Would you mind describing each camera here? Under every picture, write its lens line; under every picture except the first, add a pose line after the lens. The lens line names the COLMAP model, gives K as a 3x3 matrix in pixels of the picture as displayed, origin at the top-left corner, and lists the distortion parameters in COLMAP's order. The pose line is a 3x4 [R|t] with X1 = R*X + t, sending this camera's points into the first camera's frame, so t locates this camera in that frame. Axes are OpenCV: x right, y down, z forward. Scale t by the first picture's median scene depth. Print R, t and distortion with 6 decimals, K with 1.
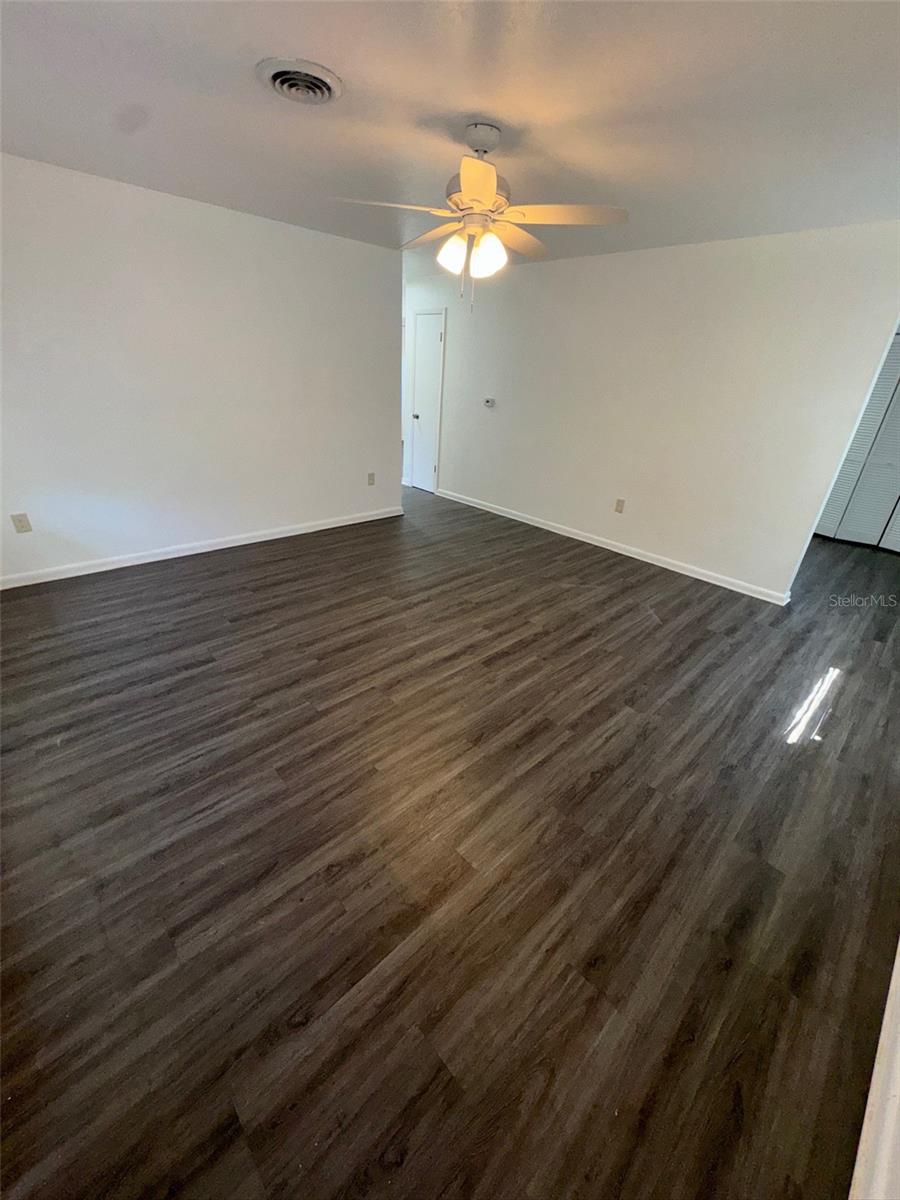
lens RADIAL K [[482.1, 0, 456.3], [0, 482.1, 600.3], [0, 0, 1]] dist [-0.002954, -0.000136]
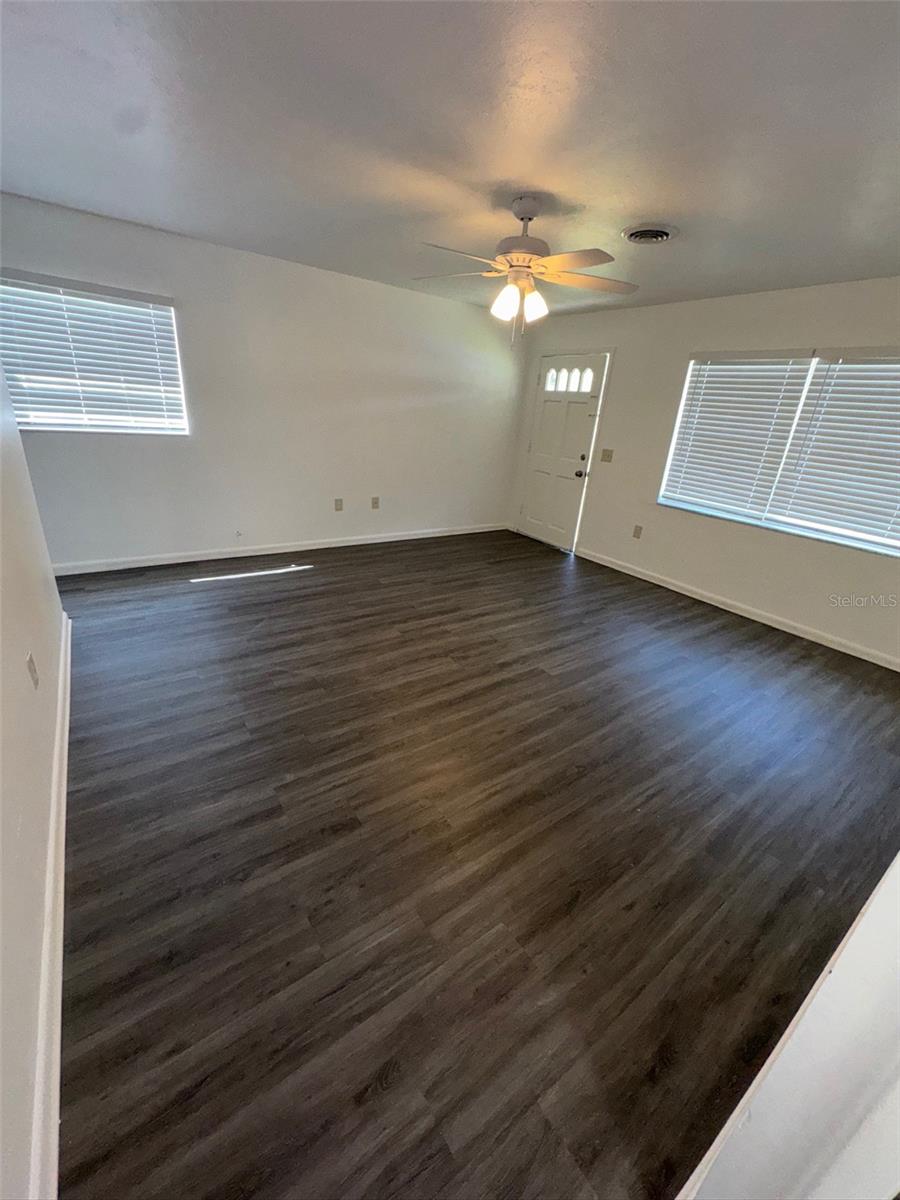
lens RADIAL K [[482.1, 0, 456.3], [0, 482.1, 600.3], [0, 0, 1]] dist [-0.002954, -0.000136]
pose [[-0.981883, -0.175081, 0.072470, -0.022937], [-0.064123, 0.666899, 0.742384, -0.817803], [-0.178308, 0.724287, -0.666044, 1.738293]]
